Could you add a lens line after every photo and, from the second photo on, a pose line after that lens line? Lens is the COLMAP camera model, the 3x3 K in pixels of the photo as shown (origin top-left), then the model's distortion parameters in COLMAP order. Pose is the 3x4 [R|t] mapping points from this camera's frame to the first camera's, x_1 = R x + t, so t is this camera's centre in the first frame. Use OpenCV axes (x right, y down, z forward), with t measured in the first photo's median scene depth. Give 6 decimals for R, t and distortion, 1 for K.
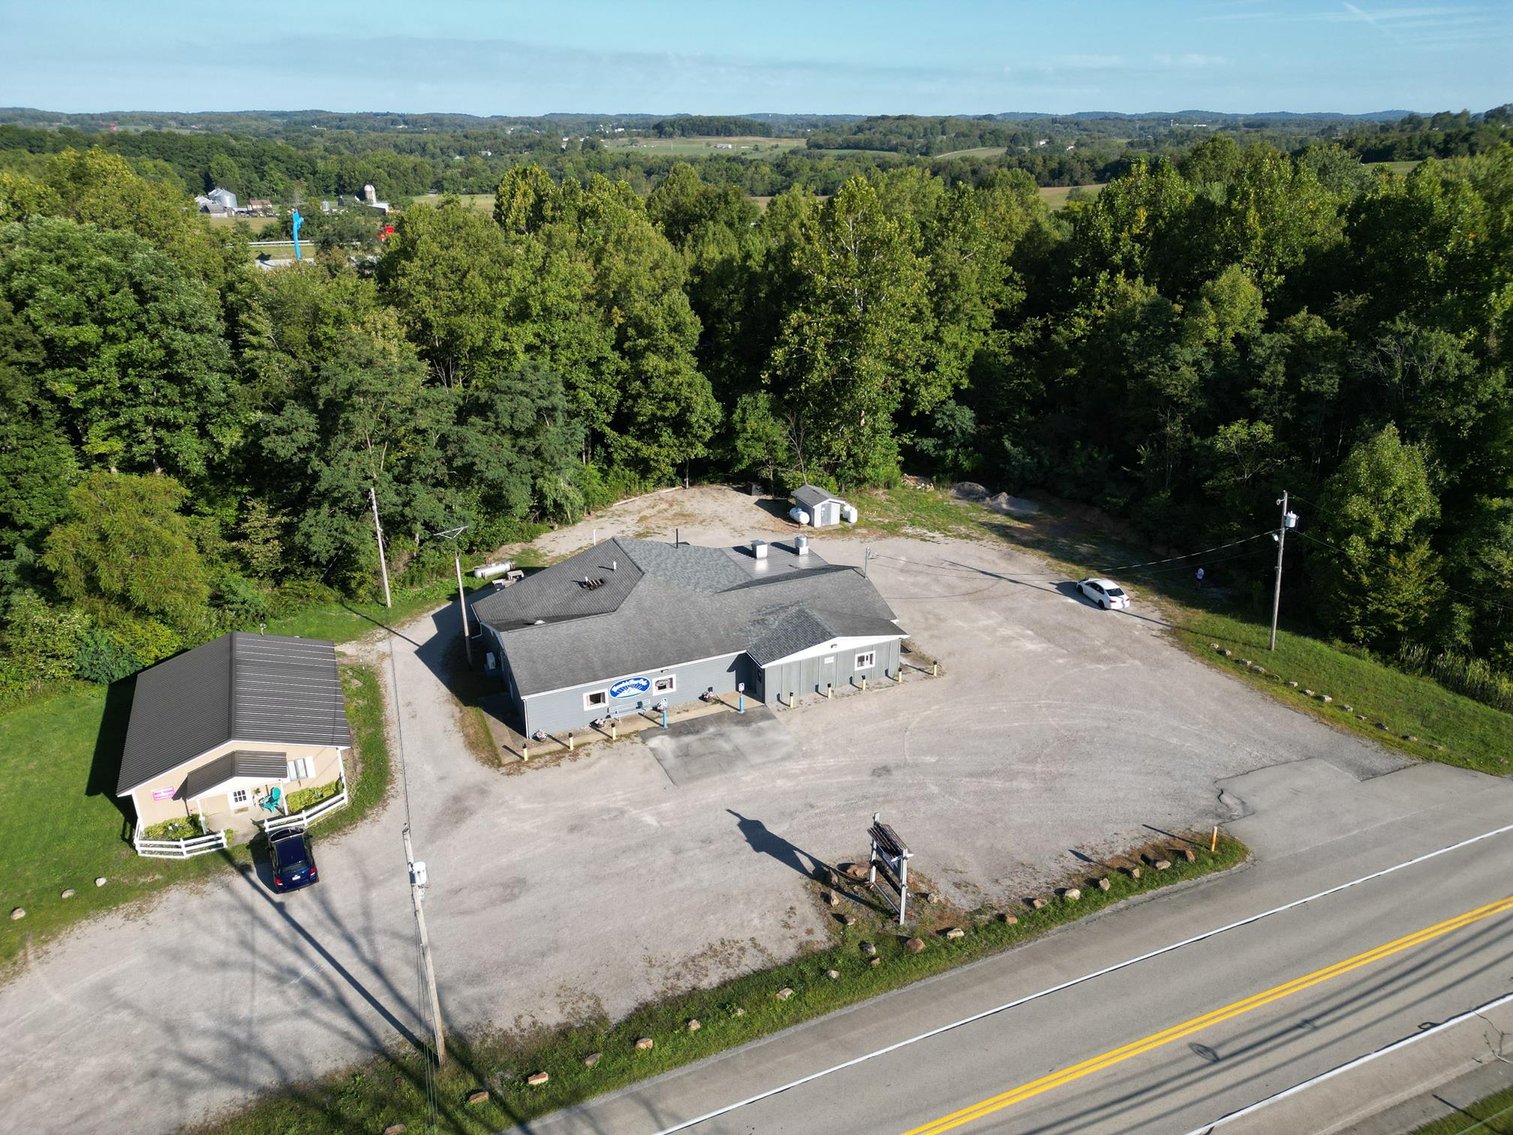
lens RADIAL K [[1053.4, 0, 756.5], [0, 1053.4, 567.5], [0, 0, 1]] dist [0.086198, -0.096173]
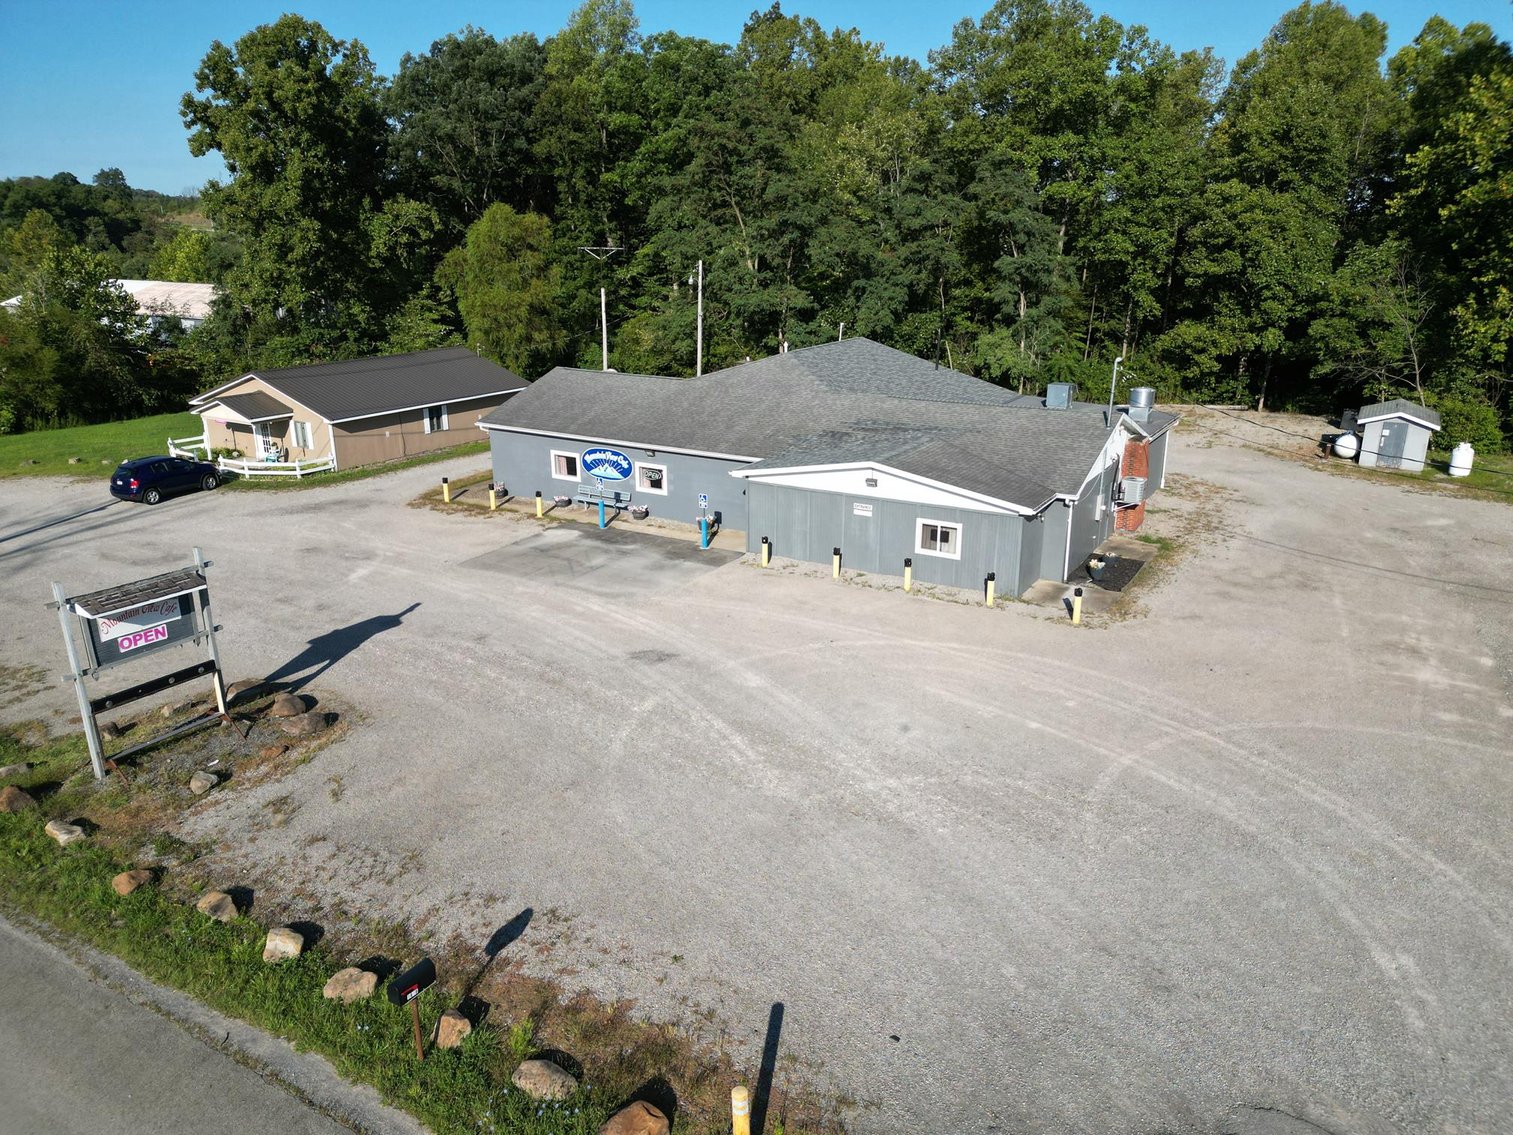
lens RADIAL K [[1057.8, 0, 756.5], [0, 1057.8, 567.5], [0, 0, 1]] dist [0.079205, -0.088902]
pose [[0.574147, 0.251255, -0.779247, 0.400694], [-0.315455, 0.946156, 0.072646, 0.084156], [0.755541, 0.204108, 0.622492, 0.581944]]
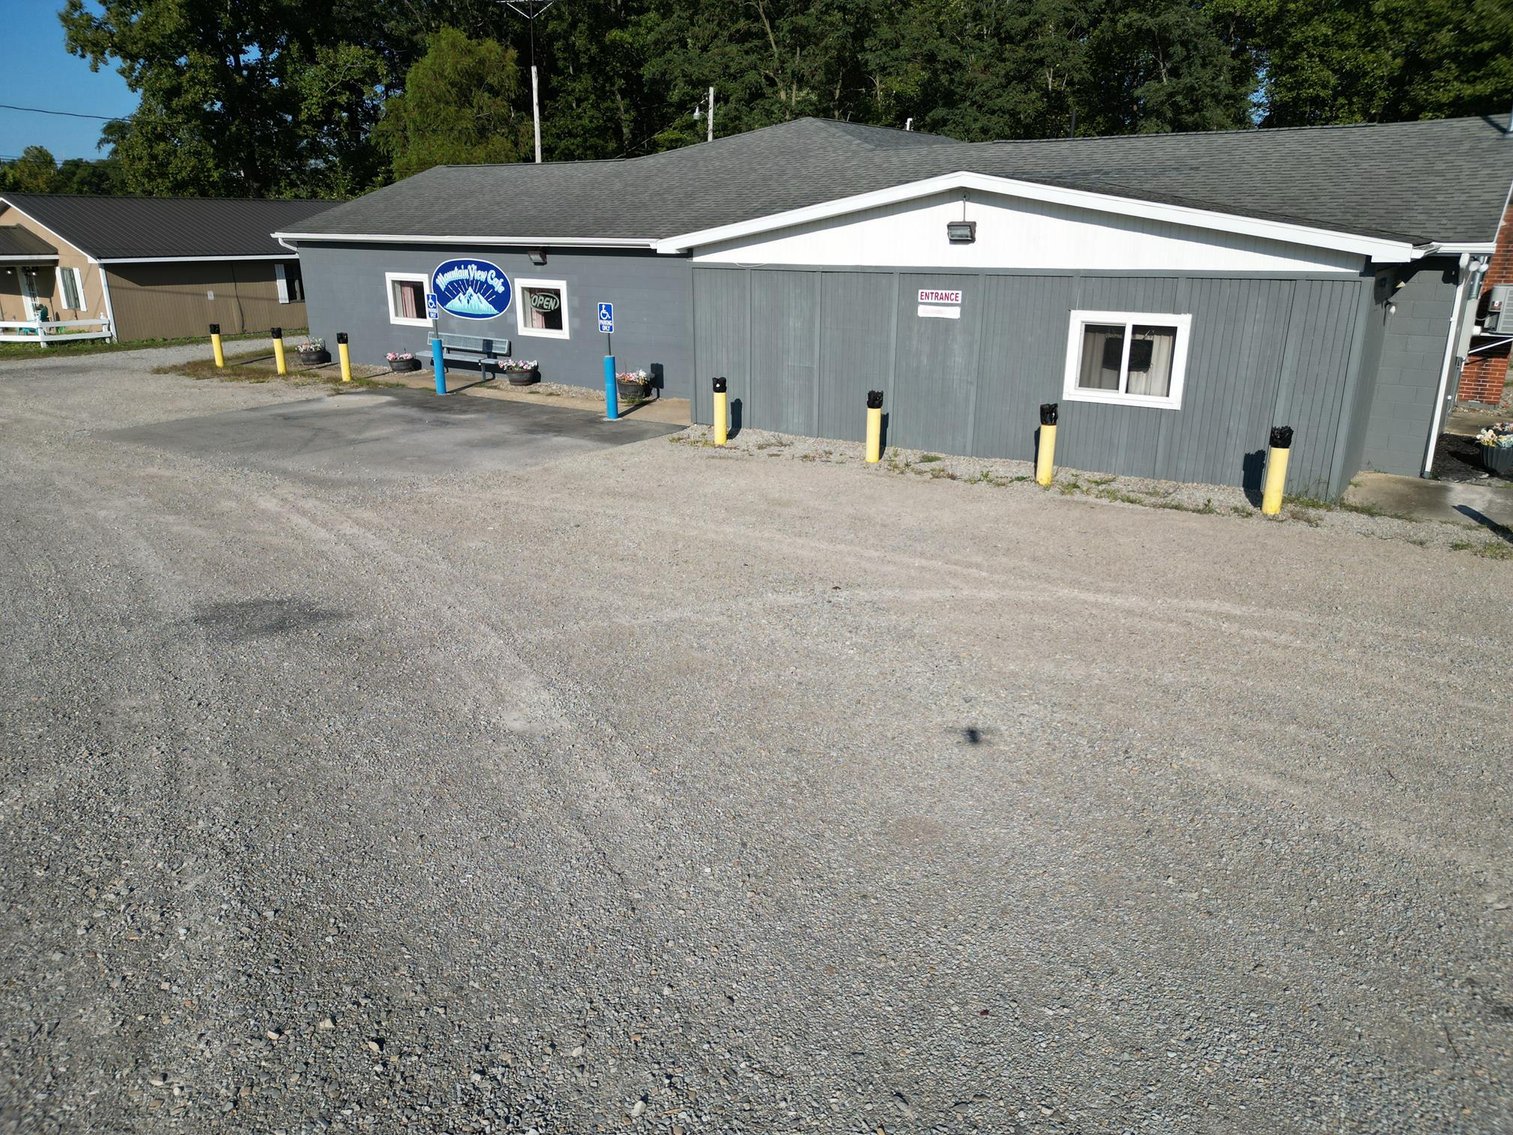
lens RADIAL K [[1064.9, 0, 756.5], [0, 1064.9, 567.5], [0, 0, 1]] dist [0.017558, 0.004366]
pose [[0.517402, 0.264318, -0.813899, 0.219731], [-0.331169, 0.938841, 0.094367, 0.118037], [0.789064, 0.220712, 0.573292, 0.768225]]
